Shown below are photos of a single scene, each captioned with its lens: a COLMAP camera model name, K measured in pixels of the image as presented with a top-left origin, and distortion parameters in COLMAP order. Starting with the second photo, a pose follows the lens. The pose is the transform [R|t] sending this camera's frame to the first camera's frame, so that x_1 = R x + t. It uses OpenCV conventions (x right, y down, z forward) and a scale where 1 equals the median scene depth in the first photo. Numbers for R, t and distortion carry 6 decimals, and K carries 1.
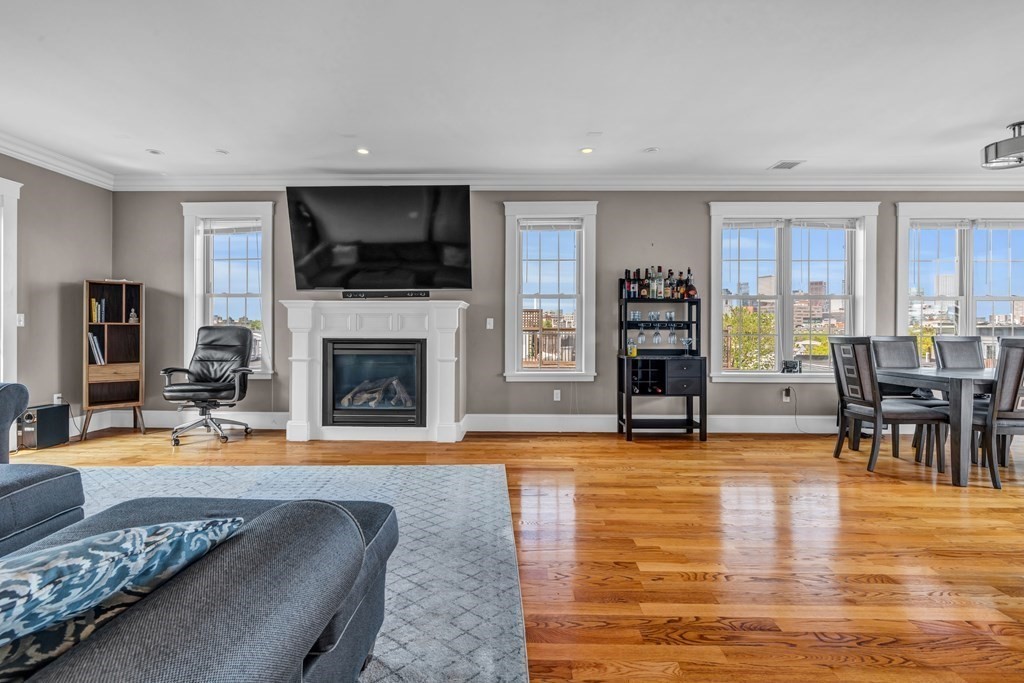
lens RADIAL K [[468.9, 0, 511.4], [0, 468.9, 330.9], [0, 0, 1]] dist [-0.002165, 0.000781]
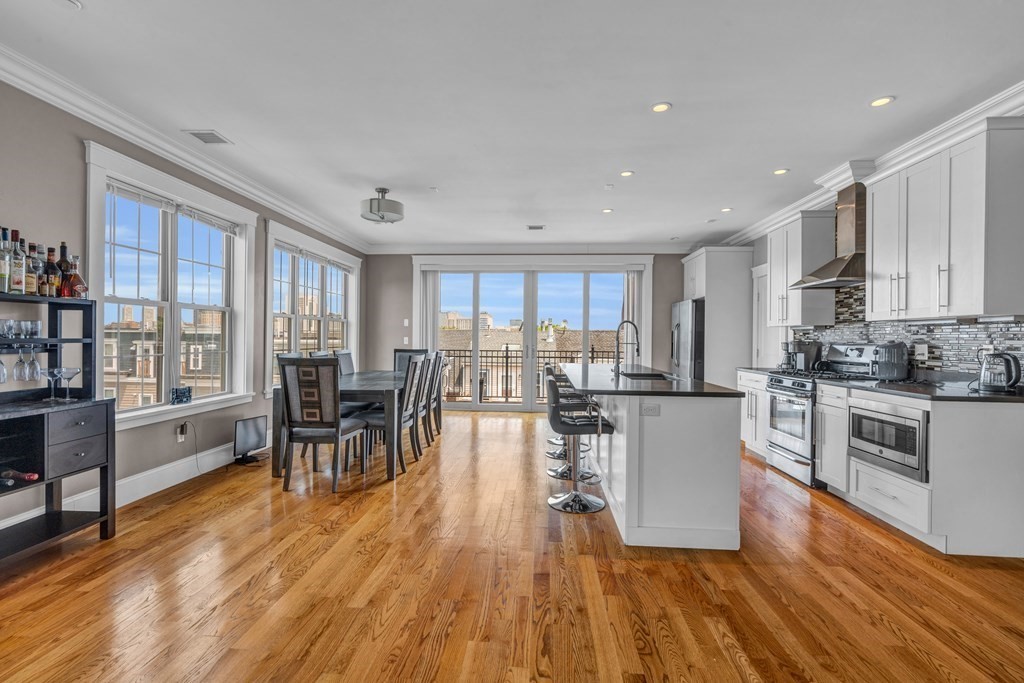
lens RADIAL K [[466.0, 0, 510.4], [0, 466.0, 337.9], [0, 0, 1]] dist [-0.002571, 0.000184]
pose [[0.054036, -0.003641, 0.998532, -0.158020], [-0.007015, 0.999967, 0.004026, -0.028357], [-0.998514, -0.007222, 0.054009, 0.459153]]
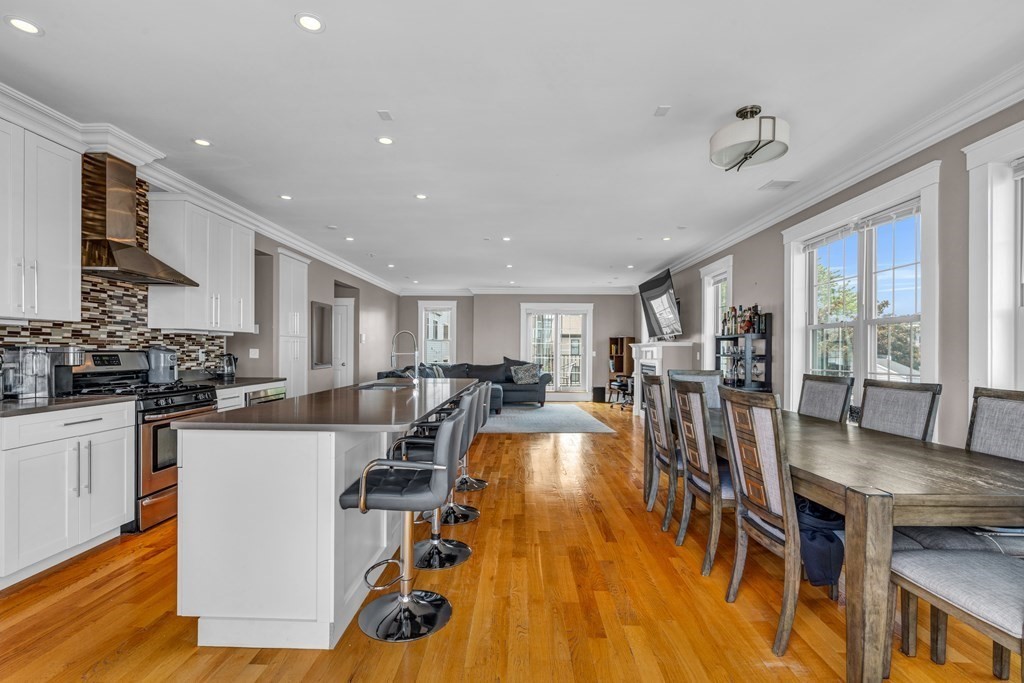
lens RADIAL K [[474.3, 0, 511.7], [0, 474.3, 332.7], [0, 0, 1]] dist [-0.003398, -0.000064]
pose [[-0.007718, -0.044008, -0.999001, 1.530147], [-0.009707, 0.998987, -0.043932, -0.018172], [0.999923, 0.009358, -0.008138, 0.491940]]
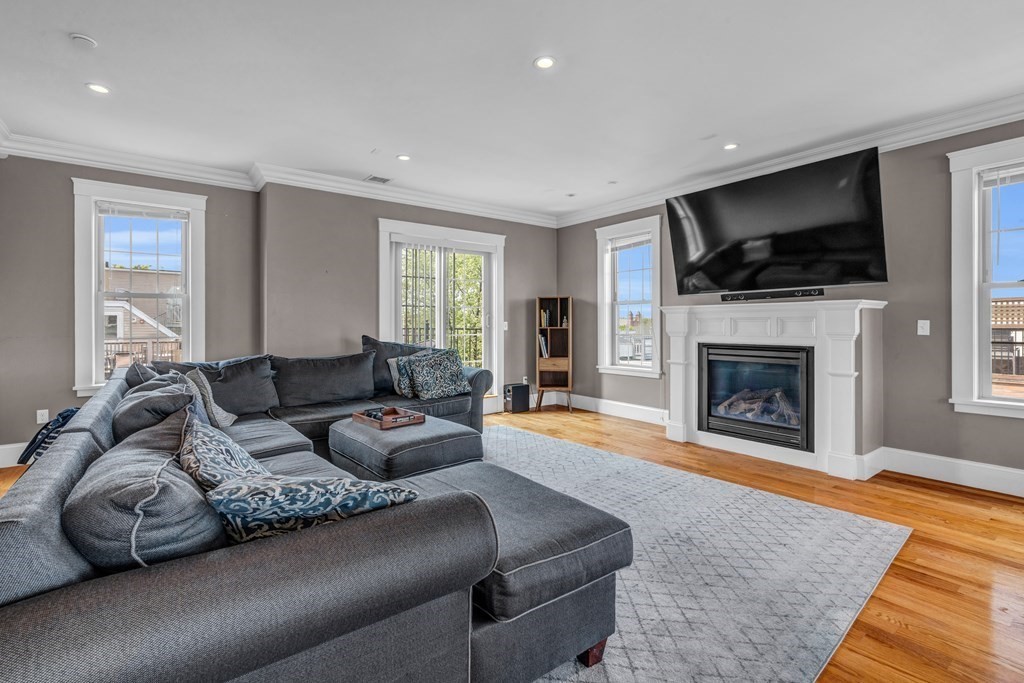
lens RADIAL K [[470.5, 0, 507.6], [0, 470.5, 323.0], [0, 0, 1]] dist [-0.004772, 0.000195]
pose [[0.616544, -0.006184, -0.787296, 0.138795], [0.001993, 0.999978, -0.006294, -0.021112], [0.787318, 0.002312, 0.616543, 0.059155]]
